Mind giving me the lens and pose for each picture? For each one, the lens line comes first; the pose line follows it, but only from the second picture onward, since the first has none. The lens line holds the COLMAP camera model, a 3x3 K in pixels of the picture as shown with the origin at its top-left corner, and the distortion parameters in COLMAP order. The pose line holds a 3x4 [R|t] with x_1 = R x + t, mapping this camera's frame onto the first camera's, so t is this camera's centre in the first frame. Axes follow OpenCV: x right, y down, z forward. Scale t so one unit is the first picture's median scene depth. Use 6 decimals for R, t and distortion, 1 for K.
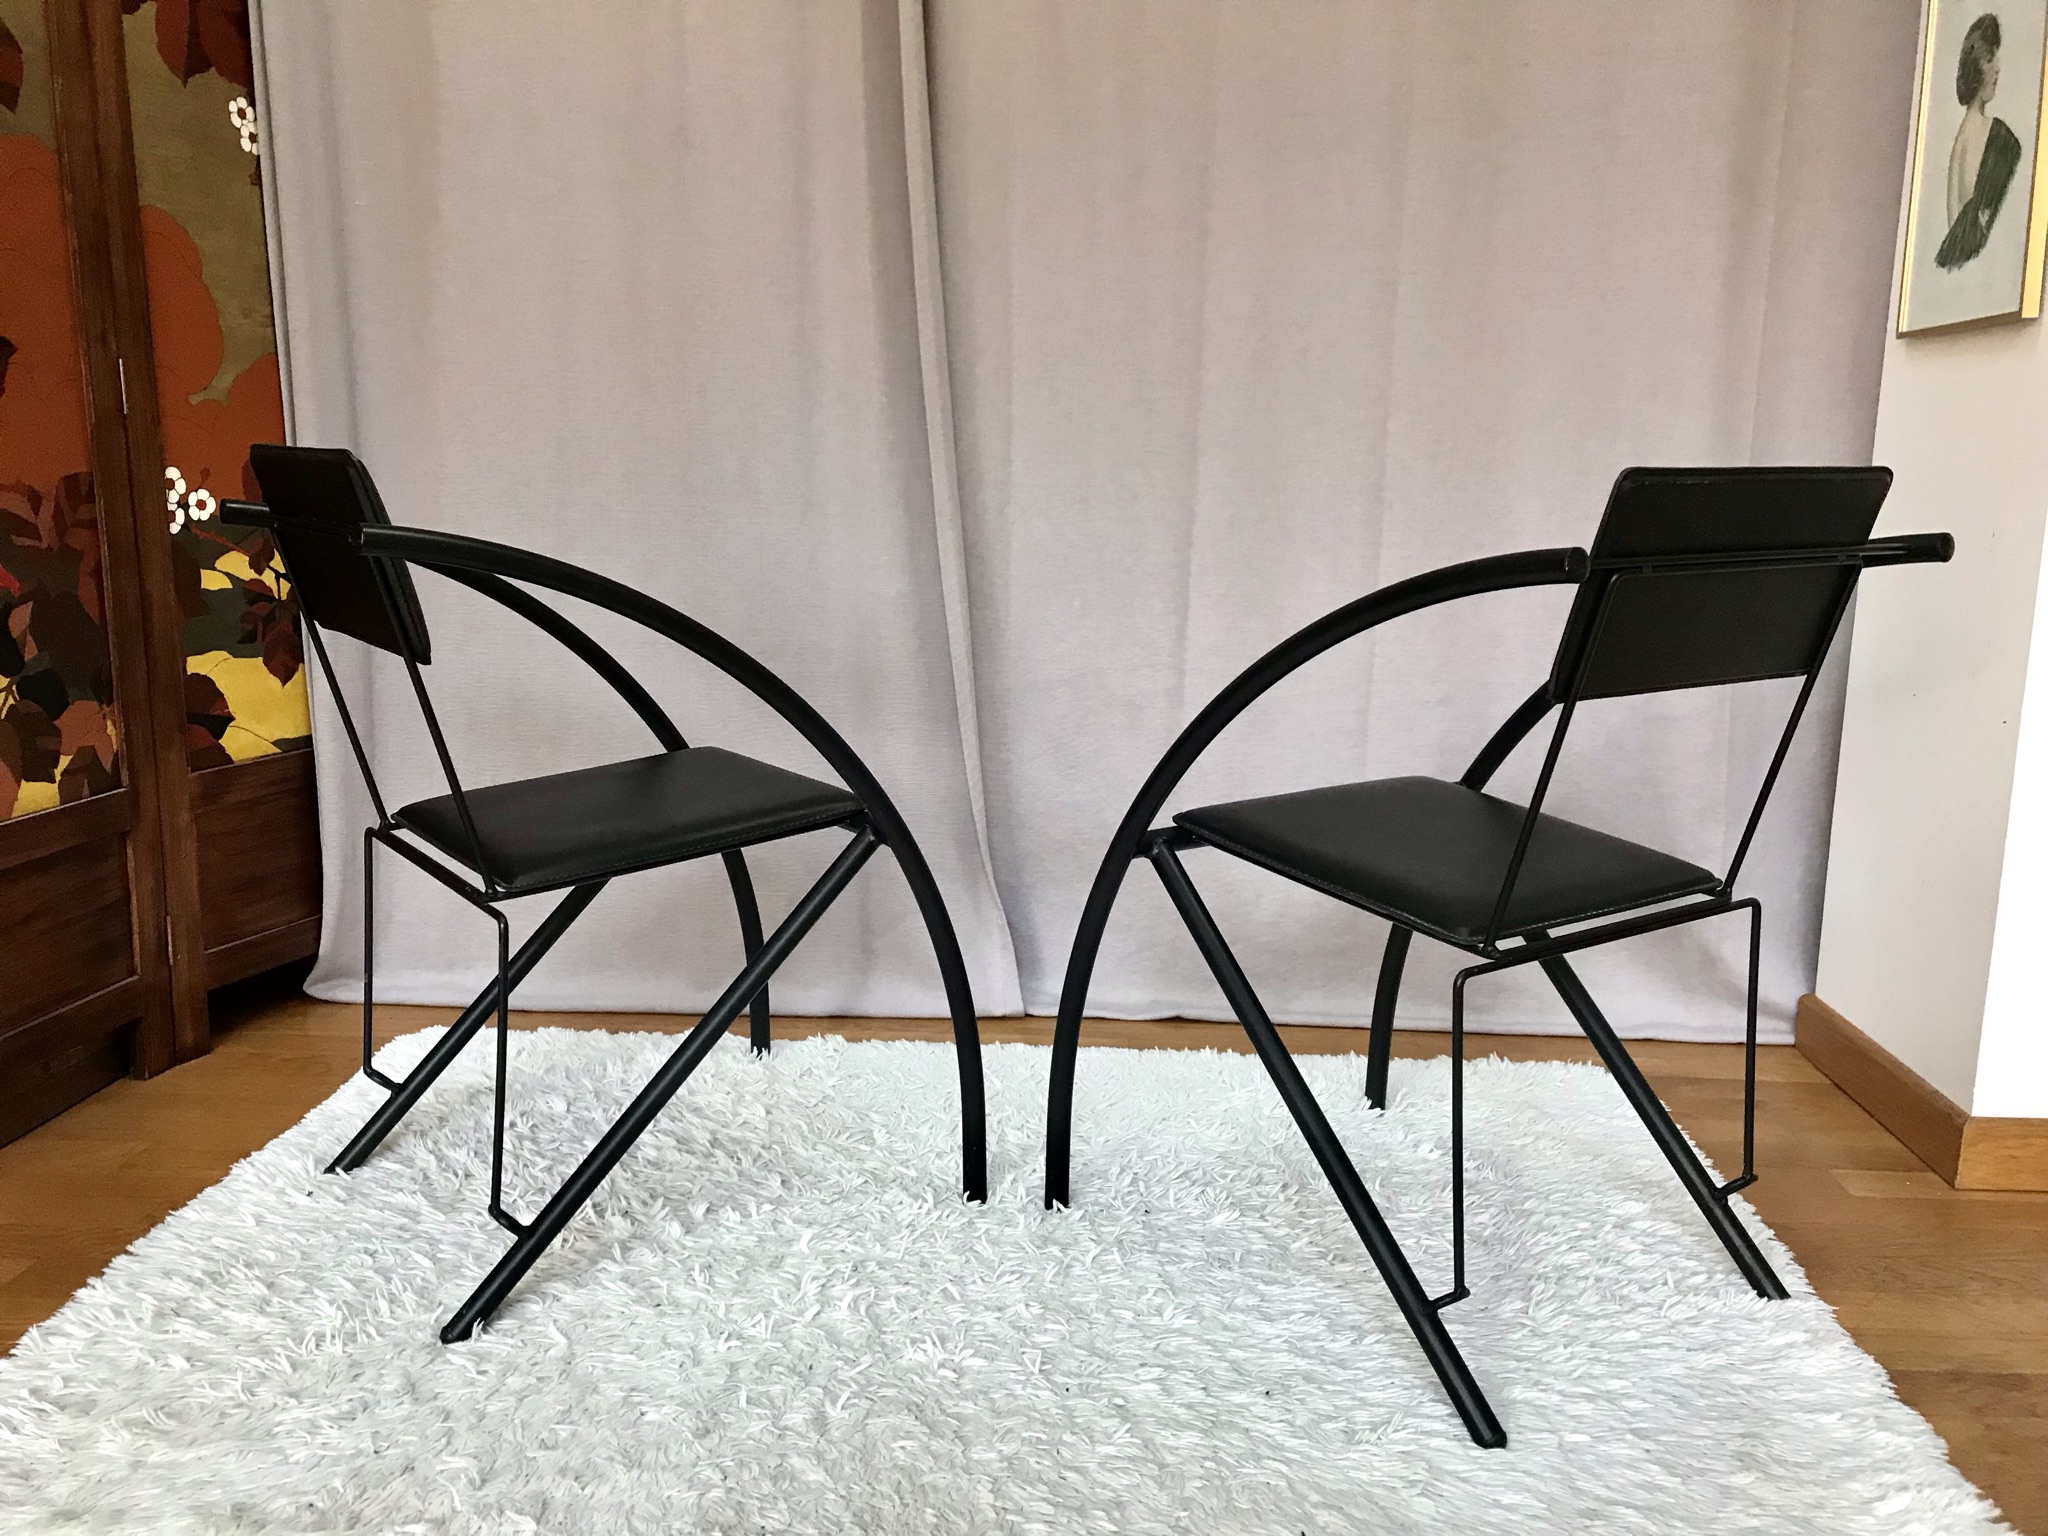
lens RADIAL K [[1646.5, 0, 1036.5], [0, 1646.5, 767.3], [0, 0, 1]] dist [0.002642, 0.012720]
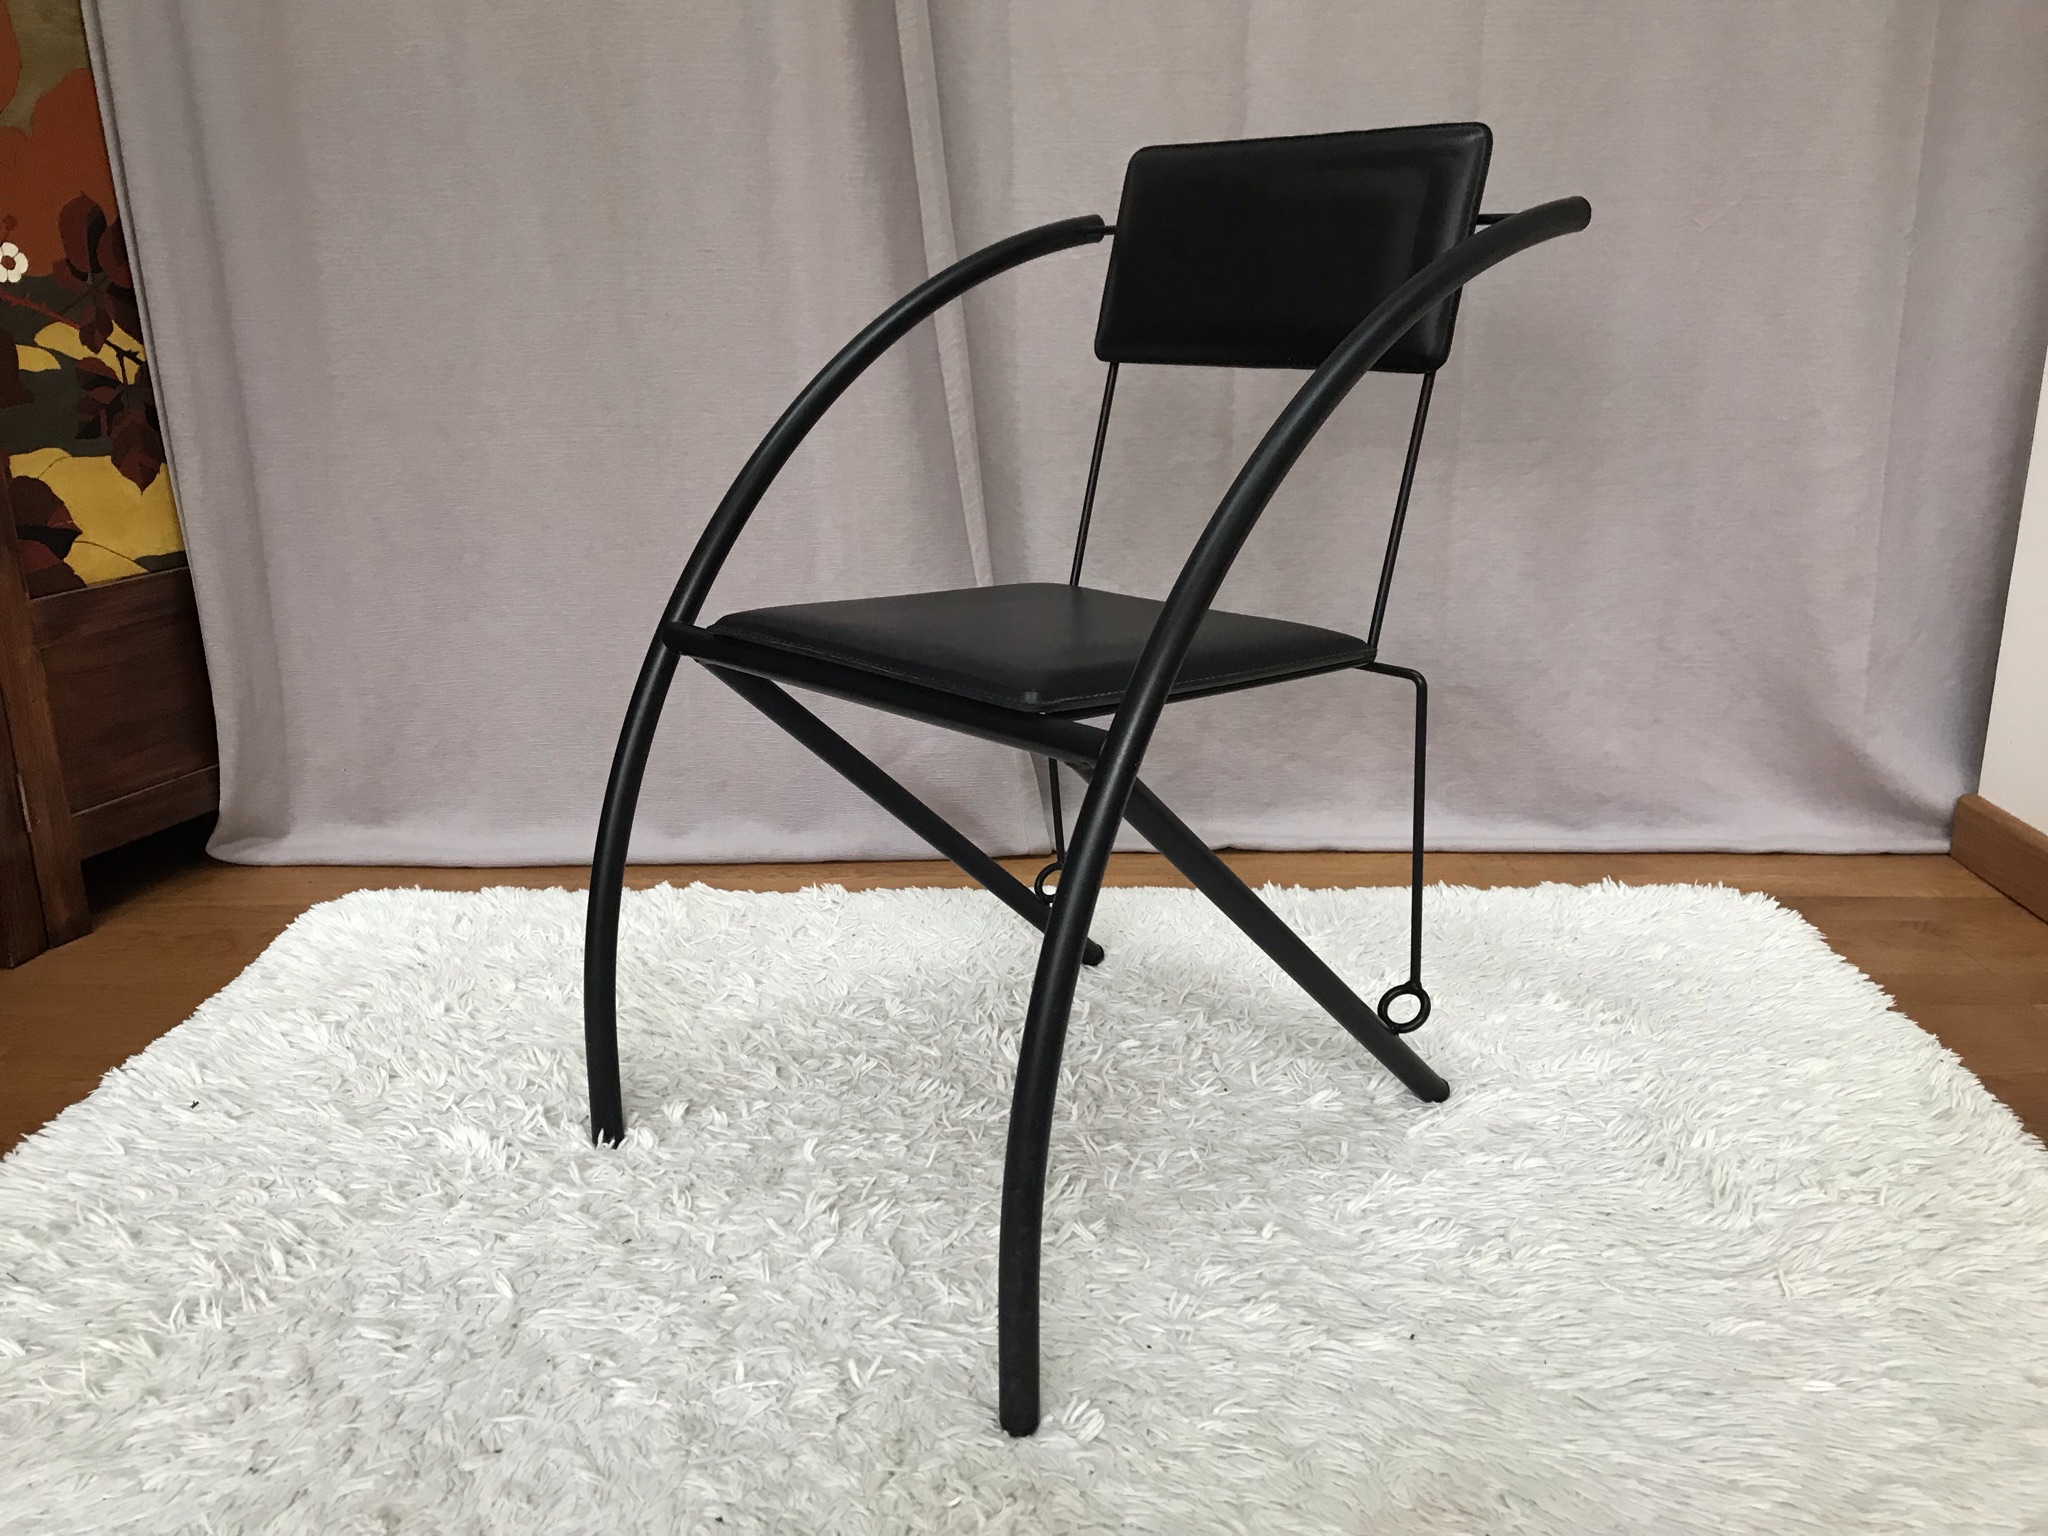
lens RADIAL K [[1646.5, 0, 1043.5], [0, 1646.5, 761.1], [0, 0, 1]] dist [0.002642, 0.012720]
pose [[0.999295, -0.035827, 0.011261, -0.026838], [0.034421, 0.993674, 0.106899, 0.016044], [-0.015019, -0.106436, 0.994206, 0.207679]]
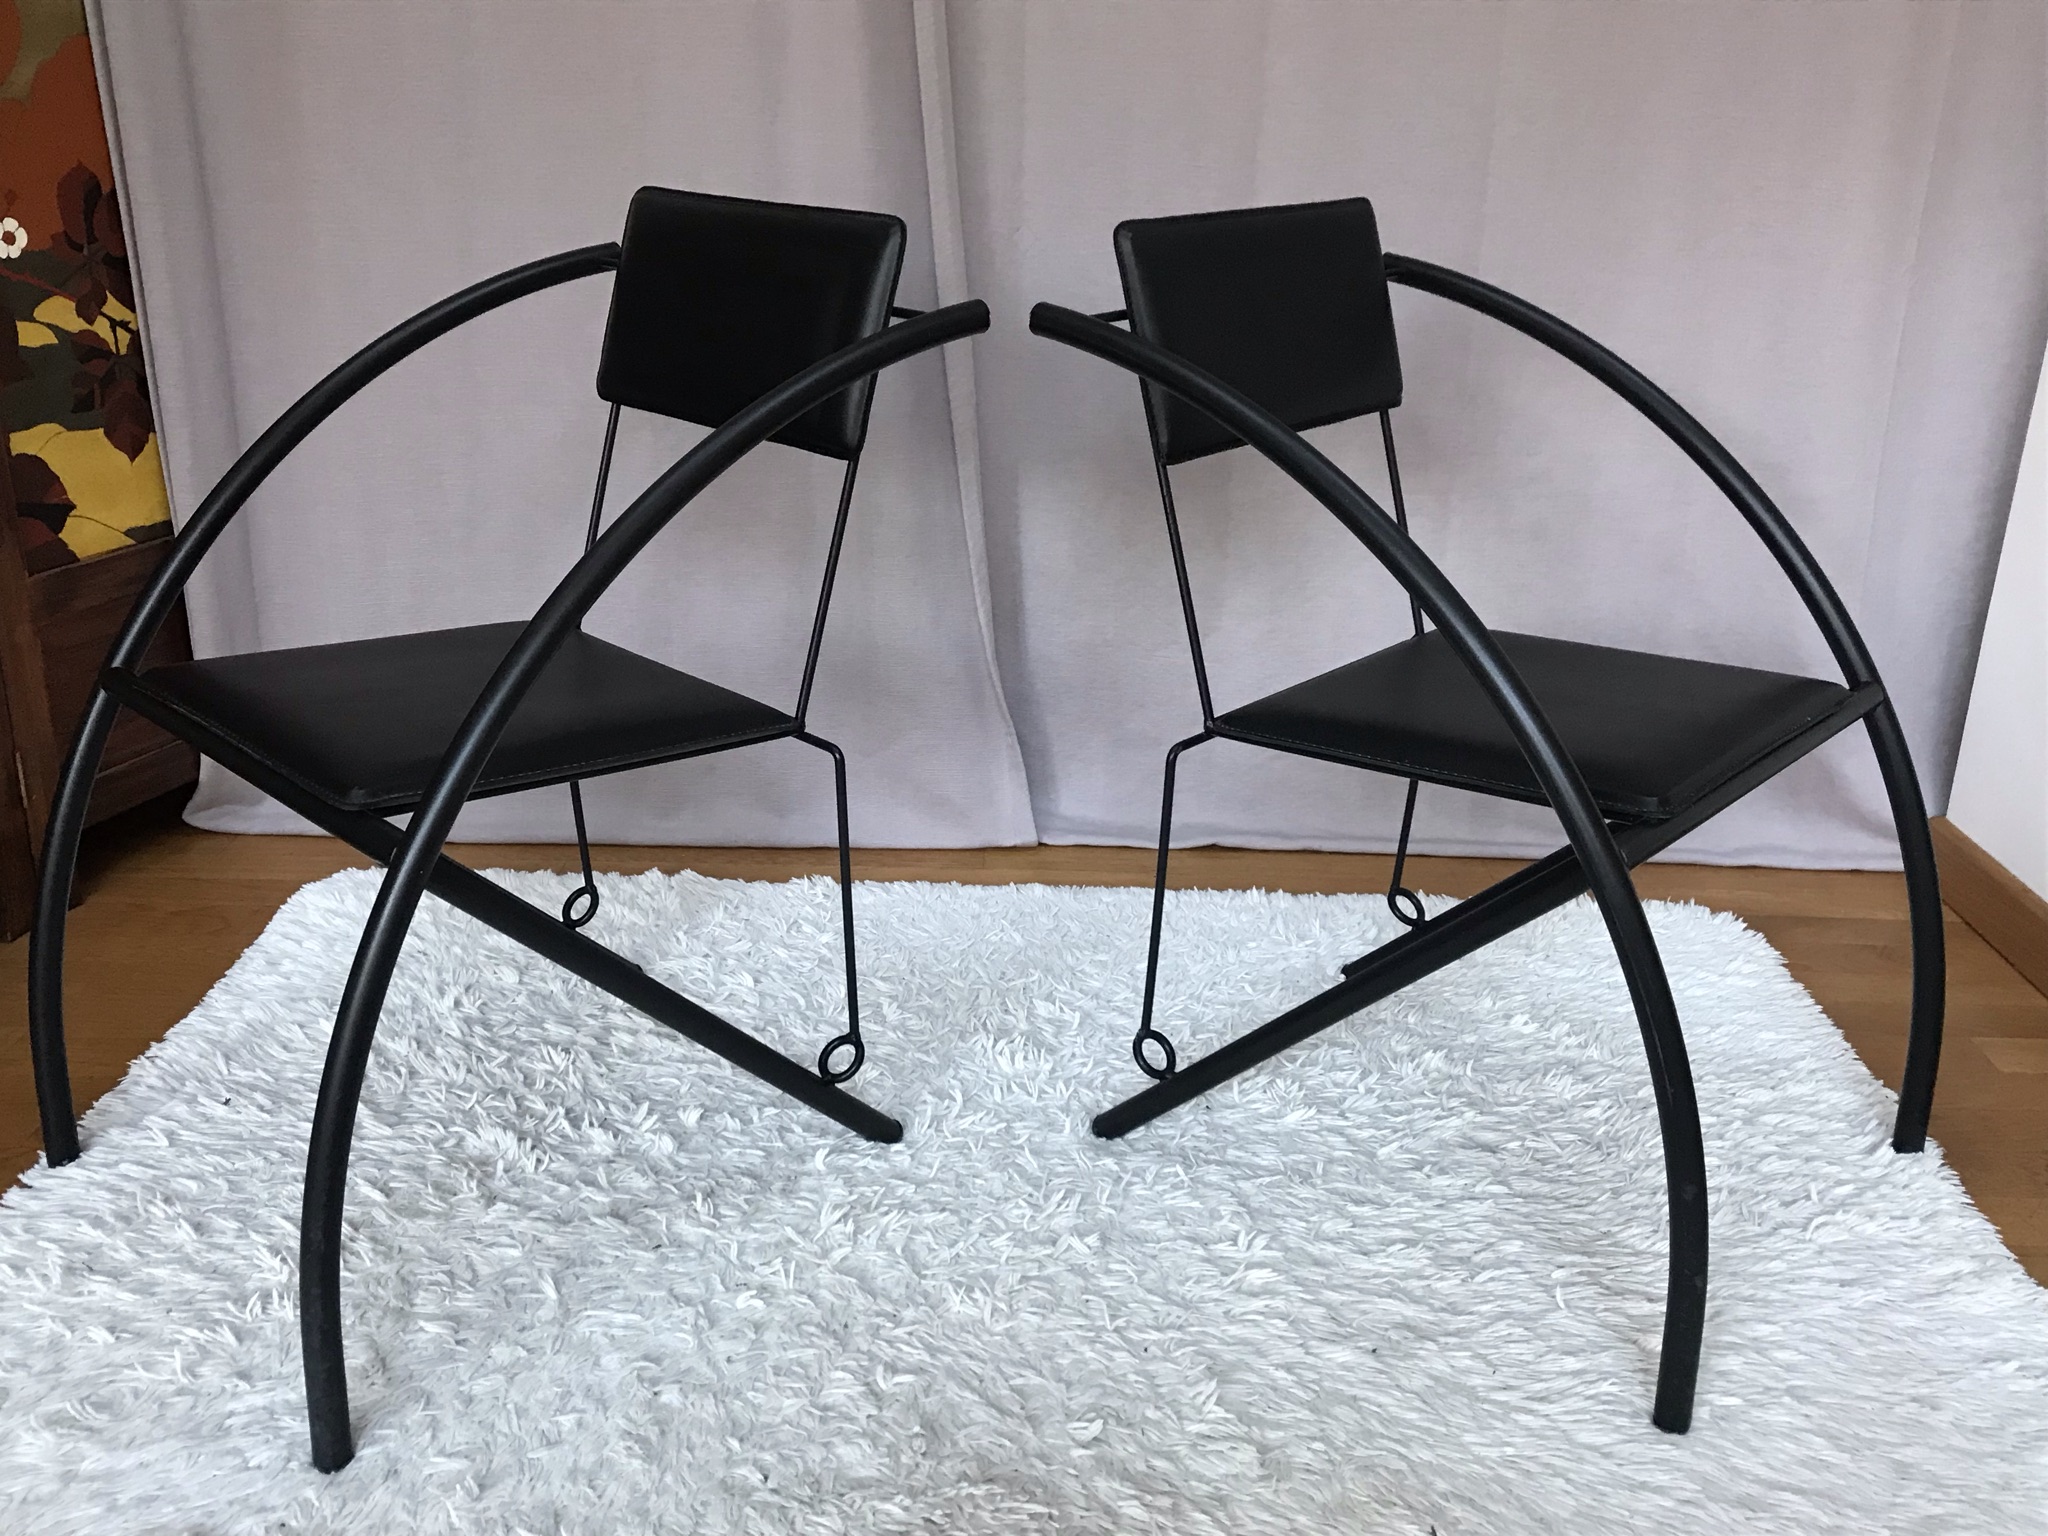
lens RADIAL K [[1844.5, 0, 1039.2], [0, 1844.5, 757.3], [0, 0, 1]] dist [0.005653, 0.008503]
pose [[0.999277, -0.007093, 0.037356, -0.058112], [0.000683, 0.985638, 0.168873, -0.077858], [-0.038018, -0.168726, 0.984930, 0.078027]]
